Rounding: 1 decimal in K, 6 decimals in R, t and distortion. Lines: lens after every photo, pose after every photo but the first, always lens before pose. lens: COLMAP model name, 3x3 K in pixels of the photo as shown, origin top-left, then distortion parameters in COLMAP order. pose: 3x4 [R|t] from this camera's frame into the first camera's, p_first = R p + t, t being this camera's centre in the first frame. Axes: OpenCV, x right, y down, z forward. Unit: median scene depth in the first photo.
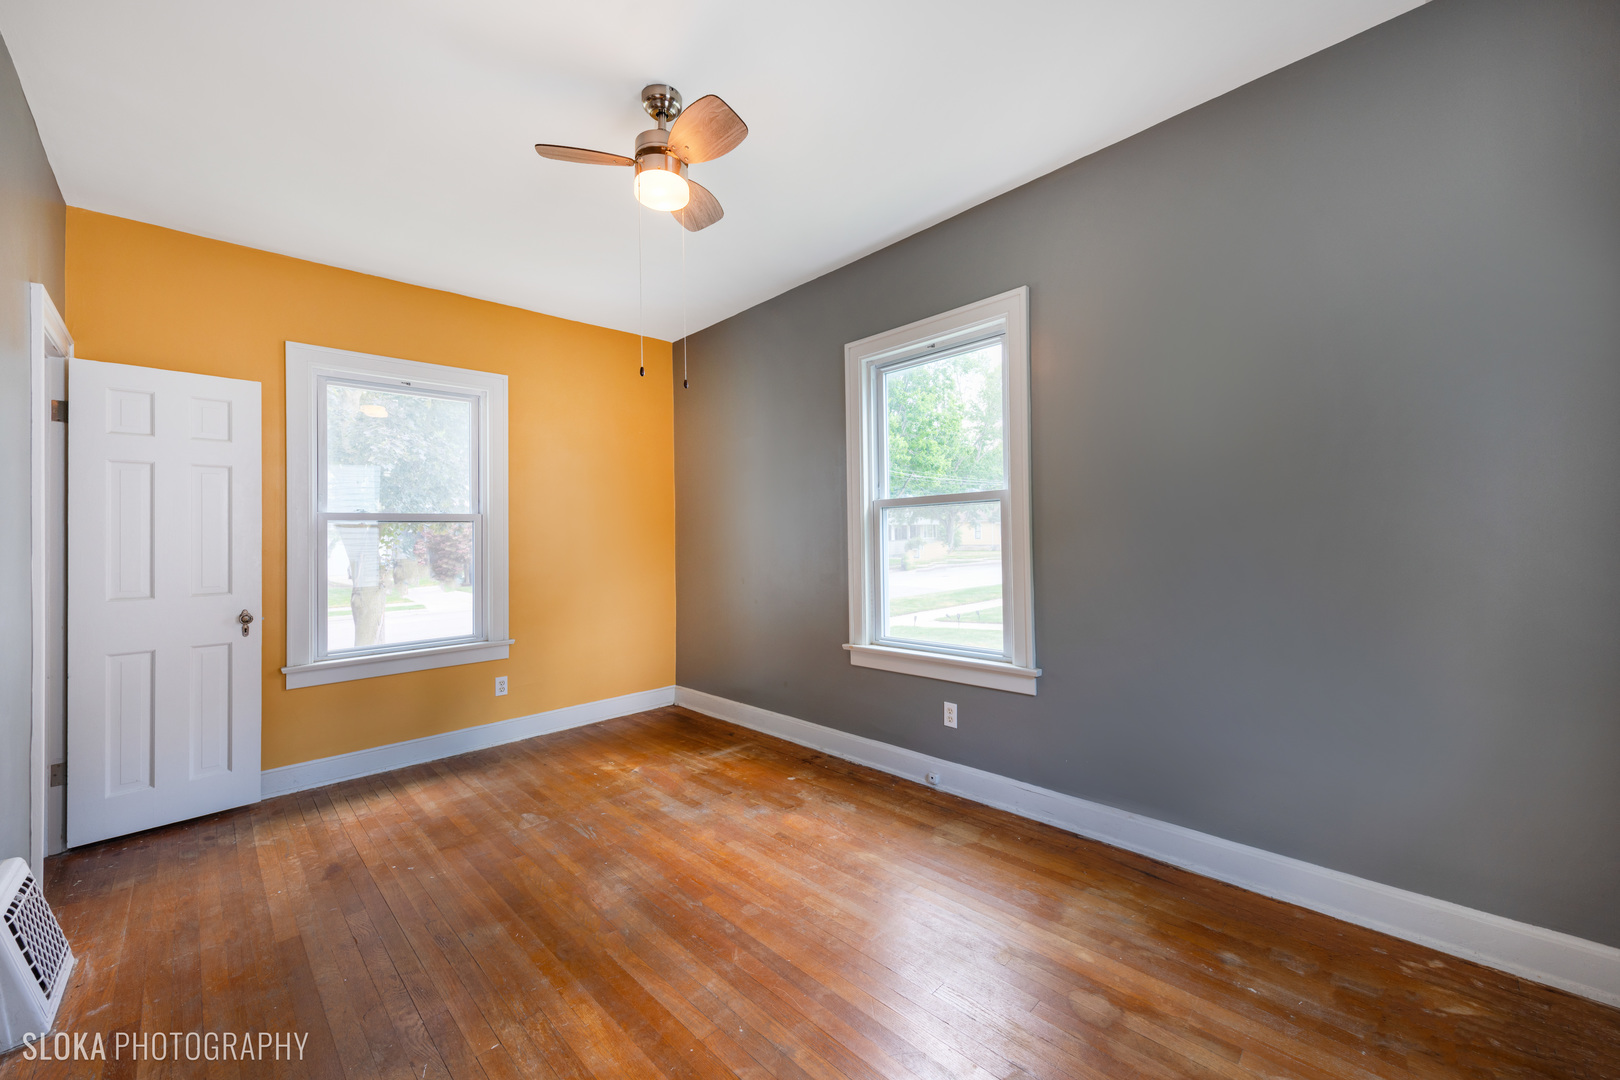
lens RADIAL K [[620.6, 0, 806.3], [0, 620.6, 537.9], [0, 0, 1]] dist [0.002217, -0.000202]
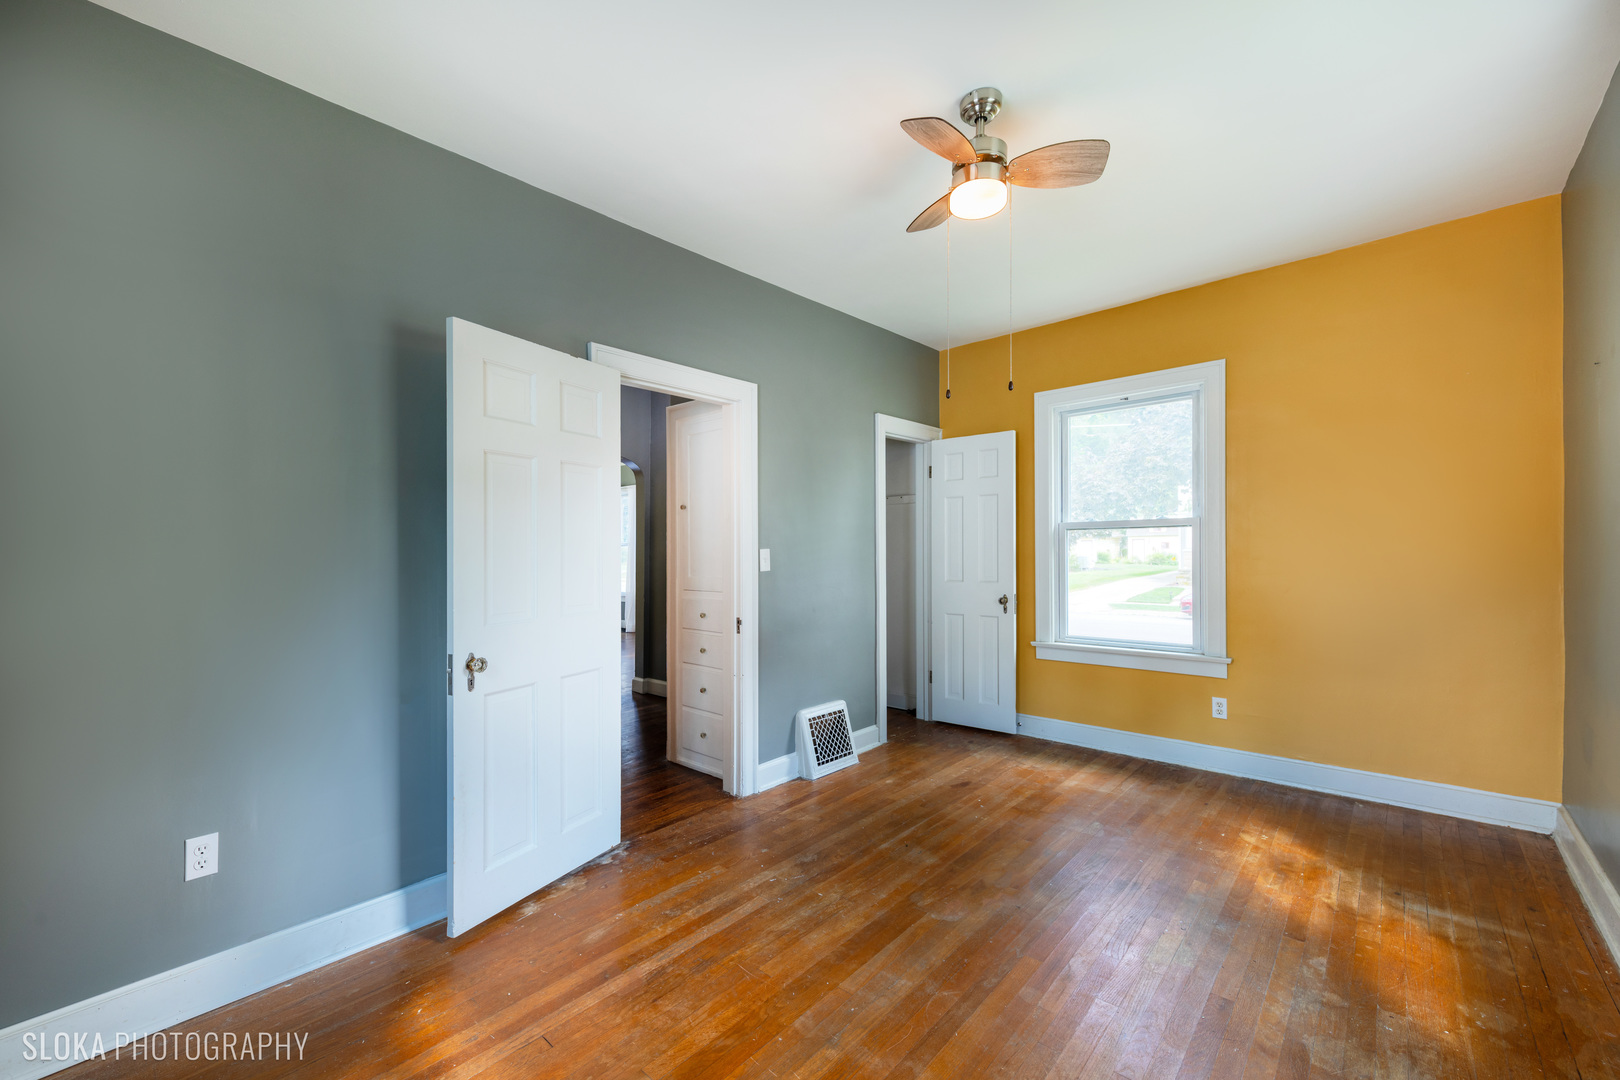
lens RADIAL K [[646.3, 0, 801.4], [0, 646.3, 539.5], [0, 0, 1]] dist [0.007522, -0.000498]
pose [[0.075010, 0.001463, -0.997182, 0.516860], [0.004586, 0.999988, 0.001812, -0.012189], [0.997172, -0.004709, 0.075002, 0.427333]]
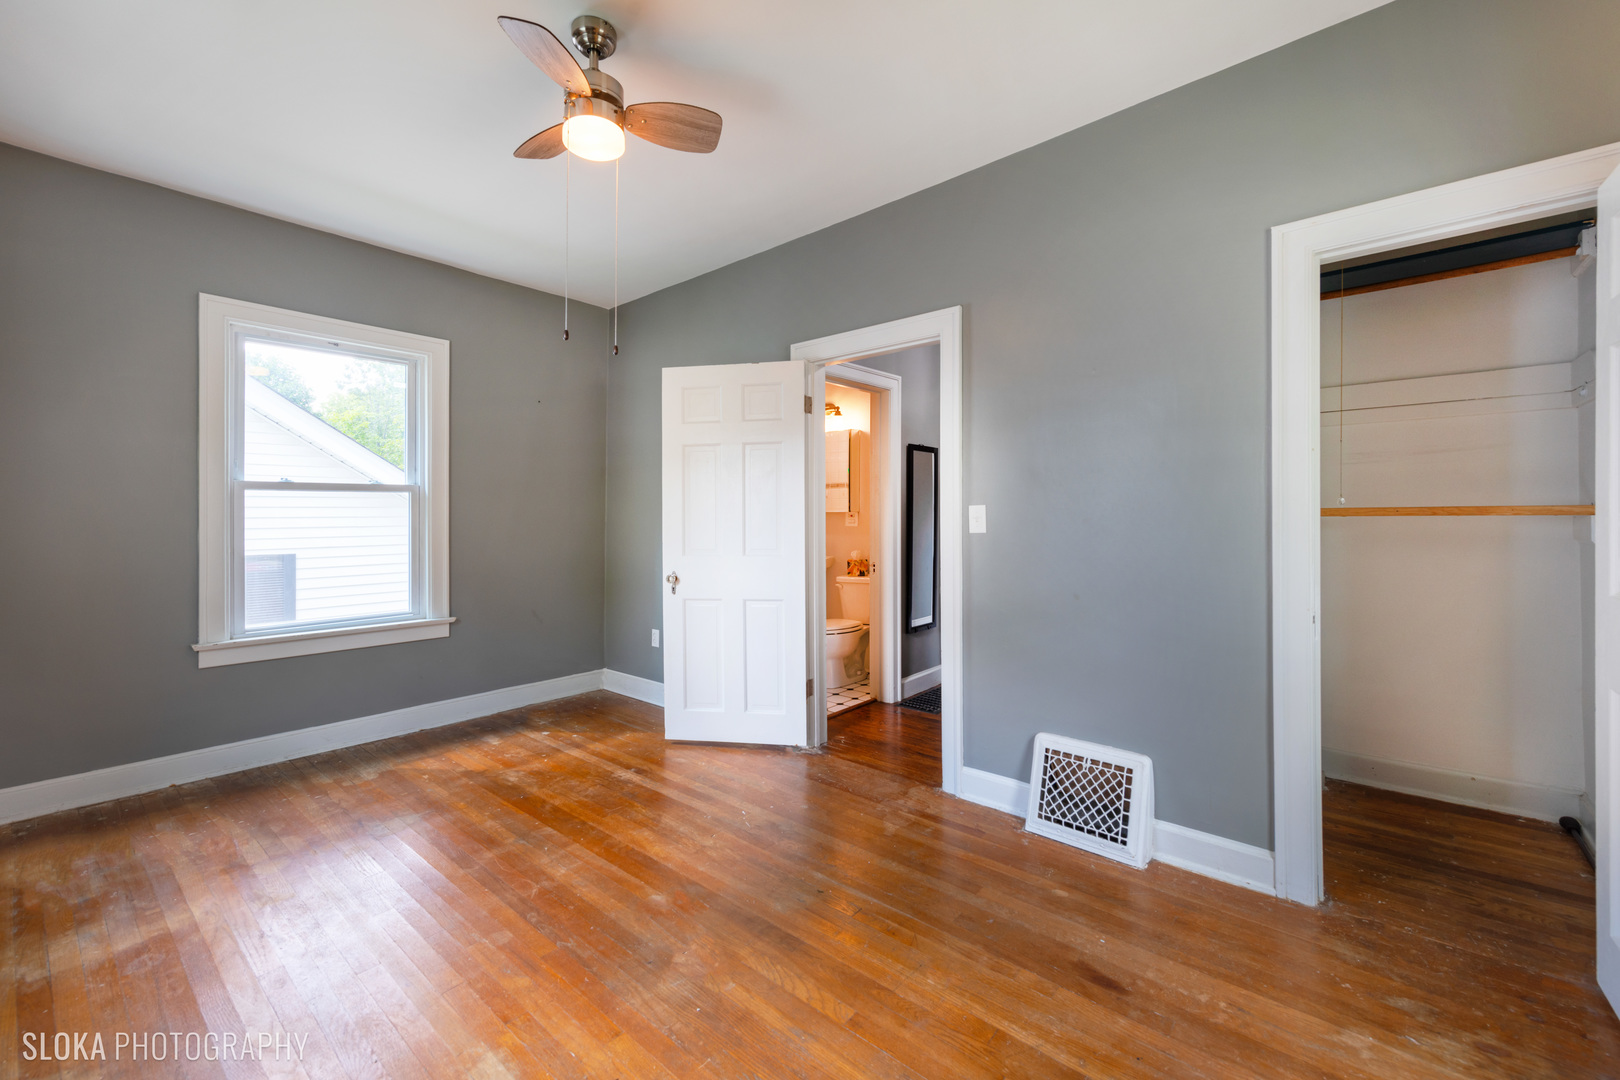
lens RADIAL K [[646.3, 0, 829.5], [0, 646.3, 506.3], [0, 0, 1]] dist [0.007522, -0.000498]
pose [[-0.991044, 0.024393, -0.131292, -0.302258], [0.024112, 0.999702, 0.003726, -0.003245], [0.131344, 0.000527, -0.991337, 1.340007]]
